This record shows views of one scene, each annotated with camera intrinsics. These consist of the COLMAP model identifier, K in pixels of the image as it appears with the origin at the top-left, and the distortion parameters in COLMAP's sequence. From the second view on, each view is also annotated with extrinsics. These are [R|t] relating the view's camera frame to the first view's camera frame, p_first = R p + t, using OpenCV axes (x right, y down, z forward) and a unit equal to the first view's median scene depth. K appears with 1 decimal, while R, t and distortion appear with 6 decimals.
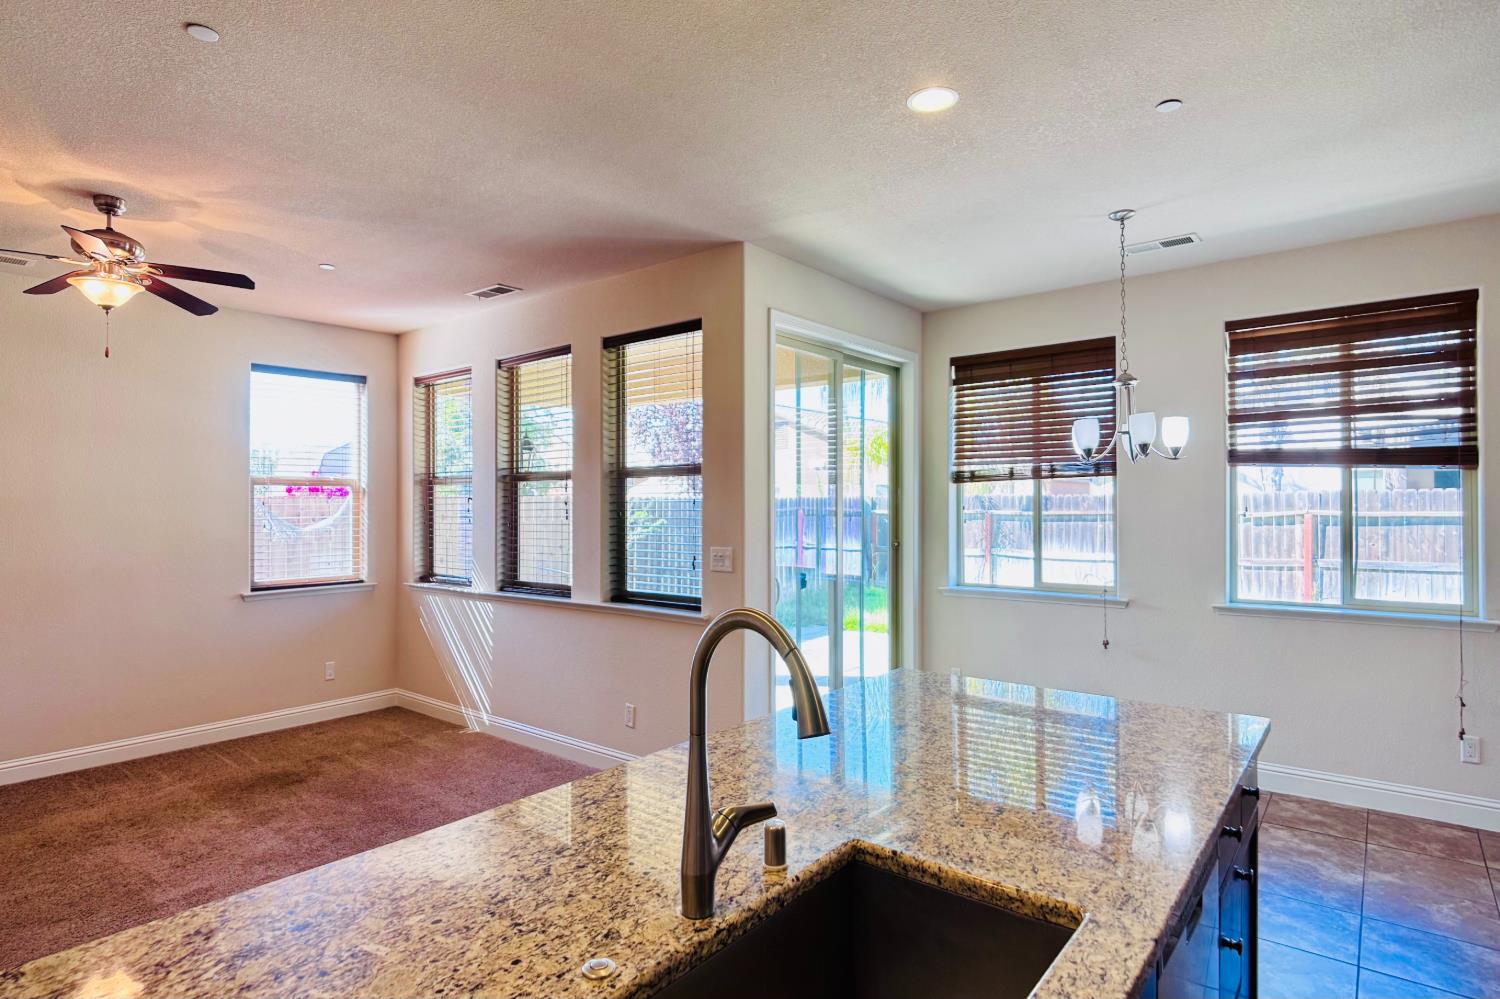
lens RADIAL K [[783.4, 0, 756.1], [0, 783.4, 502.5], [0, 0, 1]] dist [-0.009887, -0.006976]
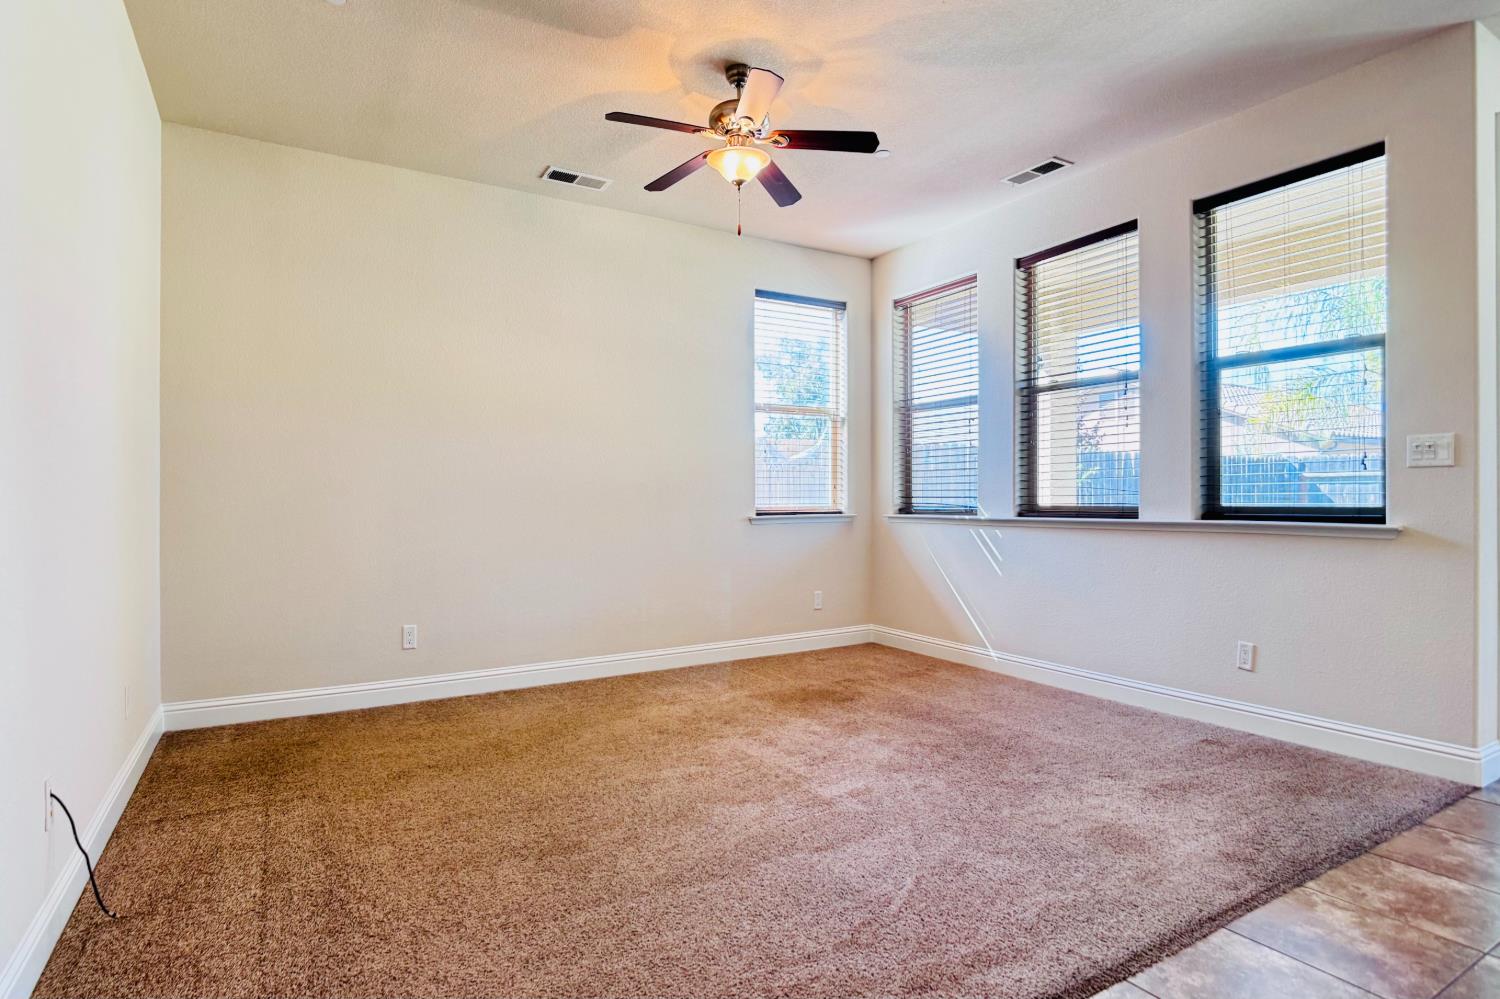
lens RADIAL K [[783.4, 0, 760.2], [0, 783.4, 499.3], [0, 0, 1]] dist [-0.009887, -0.006976]
pose [[0.934720, 0.002561, -0.355377, -0.314699], [0.002339, 0.999908, 0.013360, 0.089391], [0.355378, -0.013319, 0.934628, 0.058694]]
